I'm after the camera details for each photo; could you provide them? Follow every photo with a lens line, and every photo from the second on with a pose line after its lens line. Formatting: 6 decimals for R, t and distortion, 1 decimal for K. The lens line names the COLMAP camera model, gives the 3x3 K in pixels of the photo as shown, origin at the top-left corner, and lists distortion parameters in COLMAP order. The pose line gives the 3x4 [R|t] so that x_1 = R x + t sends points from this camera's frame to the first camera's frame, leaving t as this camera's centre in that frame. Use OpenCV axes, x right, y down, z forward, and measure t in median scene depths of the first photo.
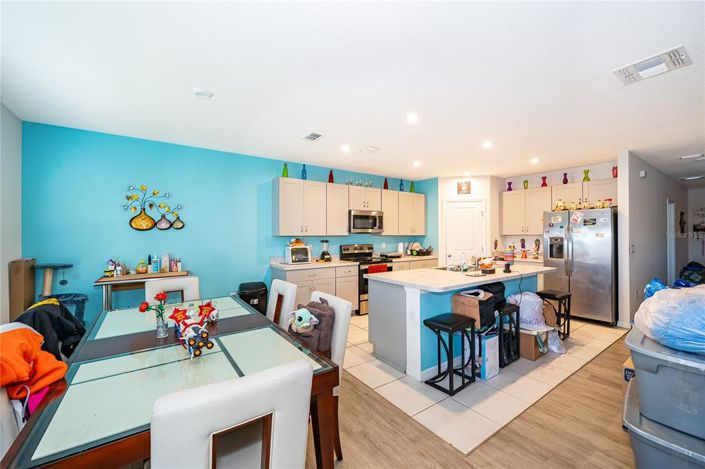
lens RADIAL K [[280.5, 0, 350.2], [0, 280.5, 236.0], [0, 0, 1]] dist [-0.001772, -0.000152]
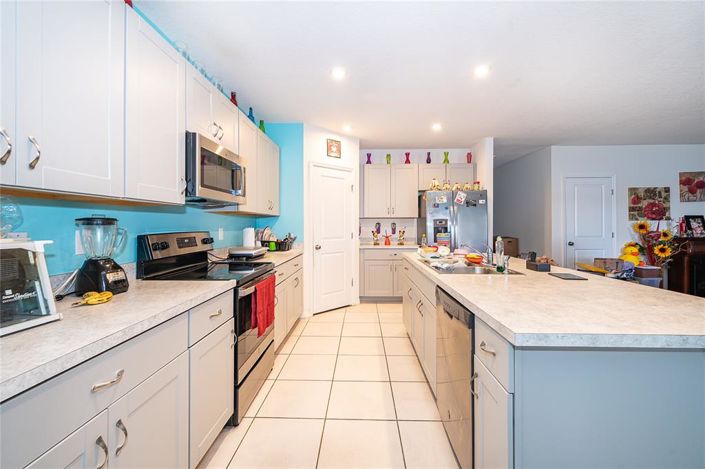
lens RADIAL K [[291.1, 0, 354.0], [0, 291.1, 224.7], [0, 0, 1]] dist [-0.001805, -0.000075]
pose [[0.585093, 0.002209, 0.810963, -0.168534], [0.001741, 0.999991, -0.003980, 0.022650], [-0.810964, 0.003740, 0.585084, 0.609038]]
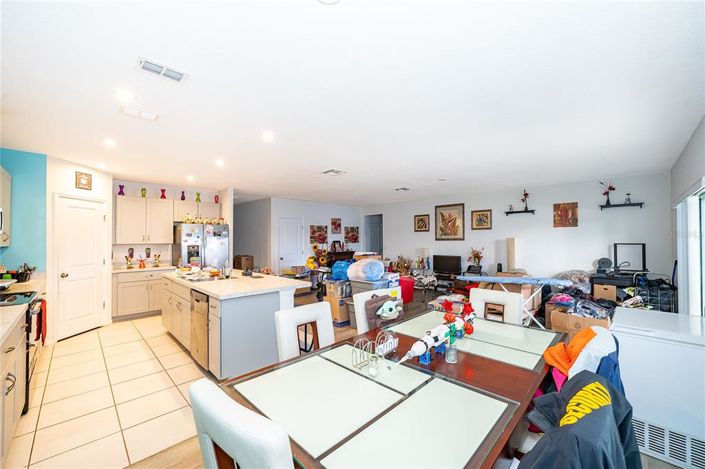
lens RADIAL K [[280.5, 0, 350.2], [0, 280.5, 236.0], [0, 0, 1]] dist [-0.001772, -0.000152]
pose [[-0.173278, 0.018024, 0.984708, -0.498132], [0.010696, 0.999808, -0.016418, -0.007973], [-0.984815, 0.007688, -0.173437, 0.493815]]
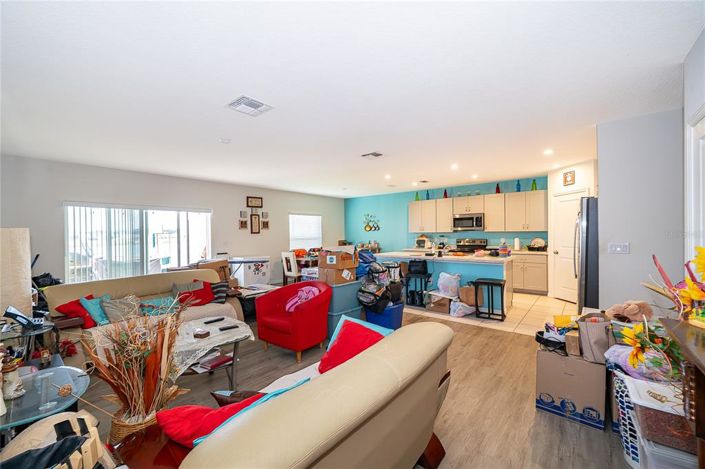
lens RADIAL K [[280.5, 0, 350.2], [0, 280.5, 236.0], [0, 0, 1]] dist [-0.001772, -0.000152]
pose [[0.263486, 0.005518, -0.964648, 1.233270], [0.003261, 0.999973, 0.006611, 0.006596], [0.964658, -0.004887, 0.263460, 0.093168]]
